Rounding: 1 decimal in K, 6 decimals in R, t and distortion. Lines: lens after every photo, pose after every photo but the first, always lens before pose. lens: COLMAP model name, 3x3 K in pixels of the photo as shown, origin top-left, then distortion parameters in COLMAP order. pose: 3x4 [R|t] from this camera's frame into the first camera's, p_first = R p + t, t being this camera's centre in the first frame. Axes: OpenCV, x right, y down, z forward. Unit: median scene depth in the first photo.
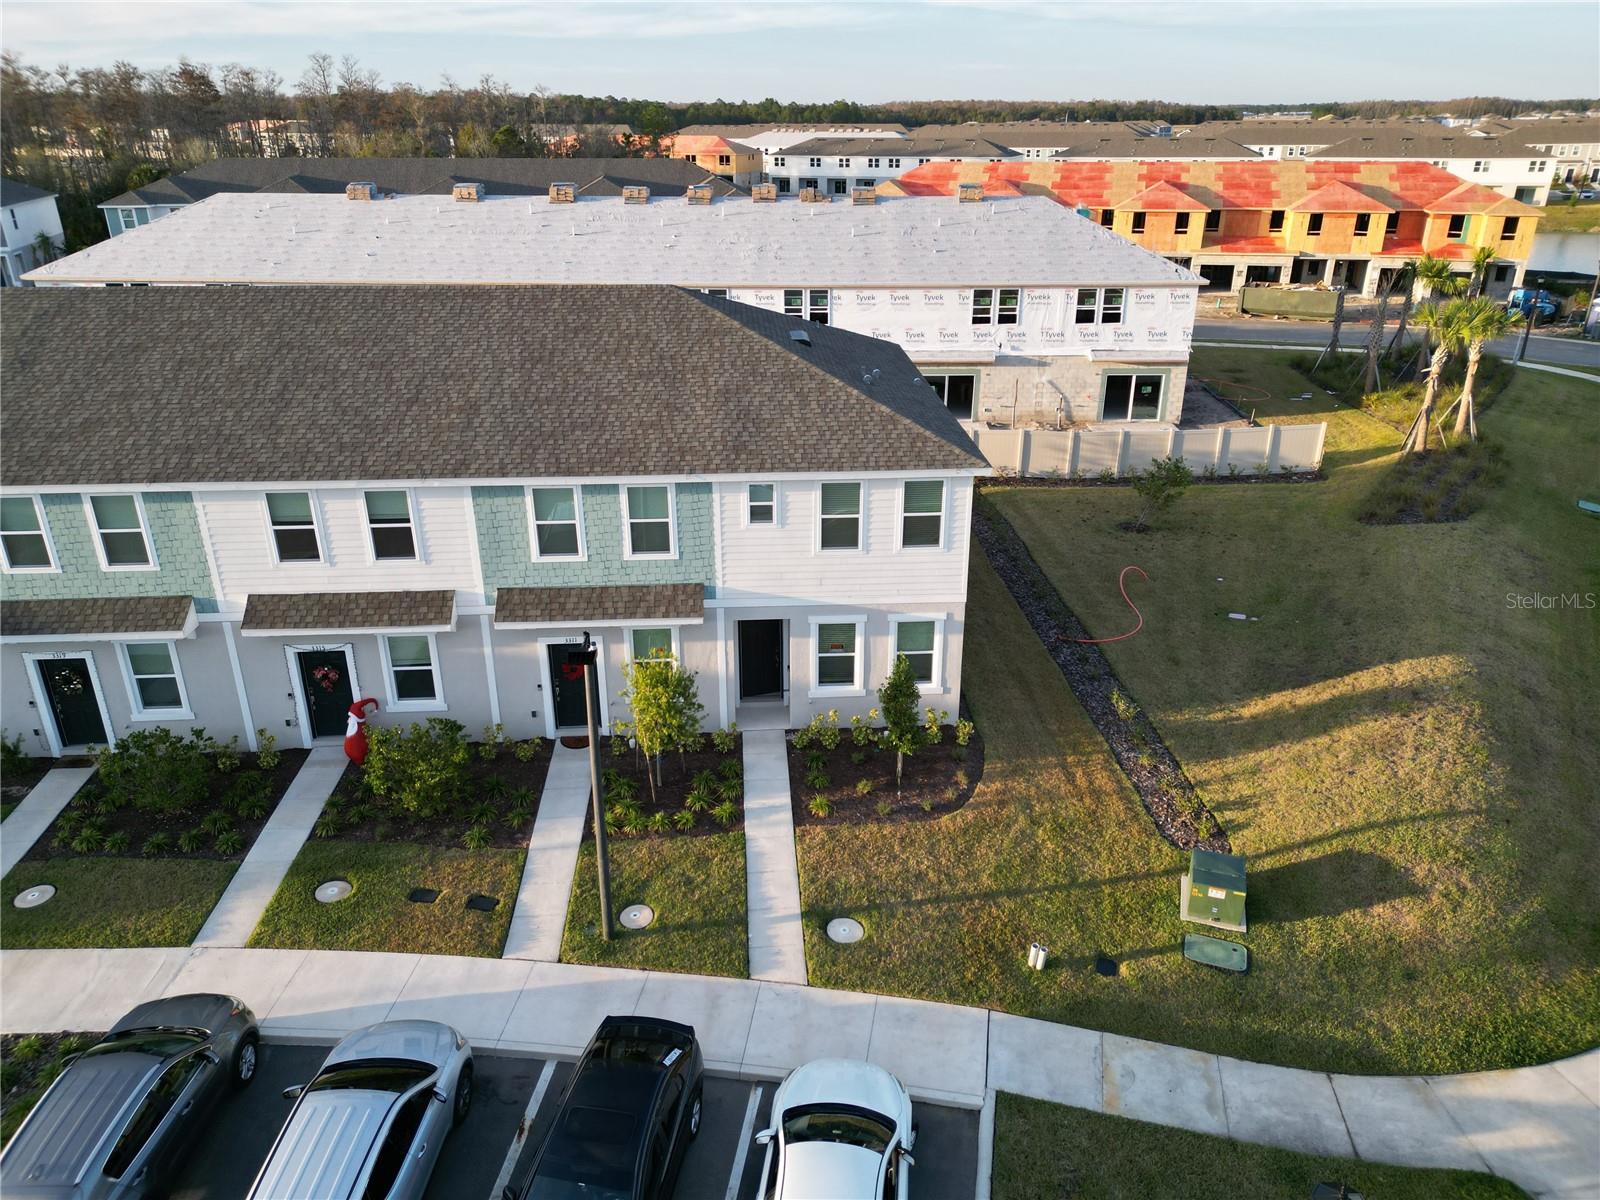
lens RADIAL K [[1116.2, 0, 800.0], [0, 1116.2, 600.0], [0, 0, 1]] dist [0.086492, -0.092072]
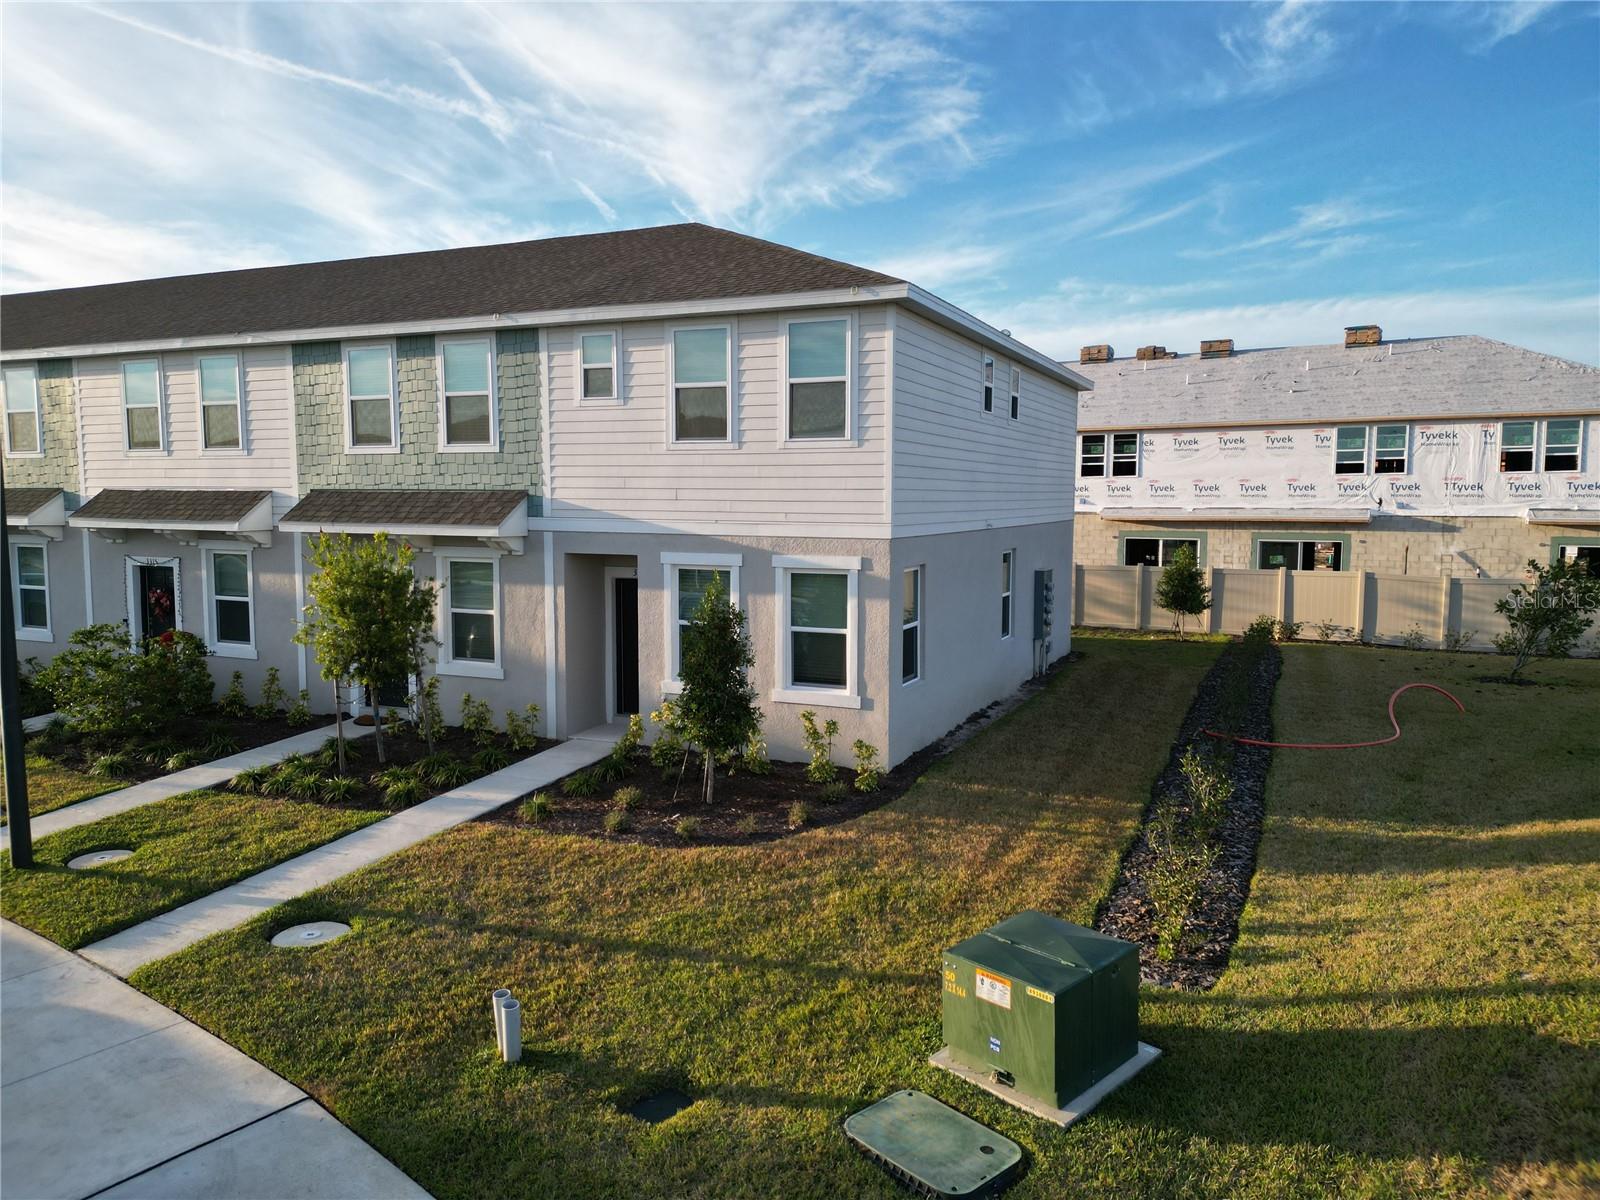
lens RADIAL K [[1116.2, 0, 800.0], [0, 1116.2, 600.0], [0, 0, 1]] dist [0.086492, -0.092072]
pose [[0.885515, 0.046710, -0.462257, 0.389688], [-0.188797, 0.945262, -0.266149, 0.203397], [0.424522, 0.322951, 0.845862, 0.504485]]
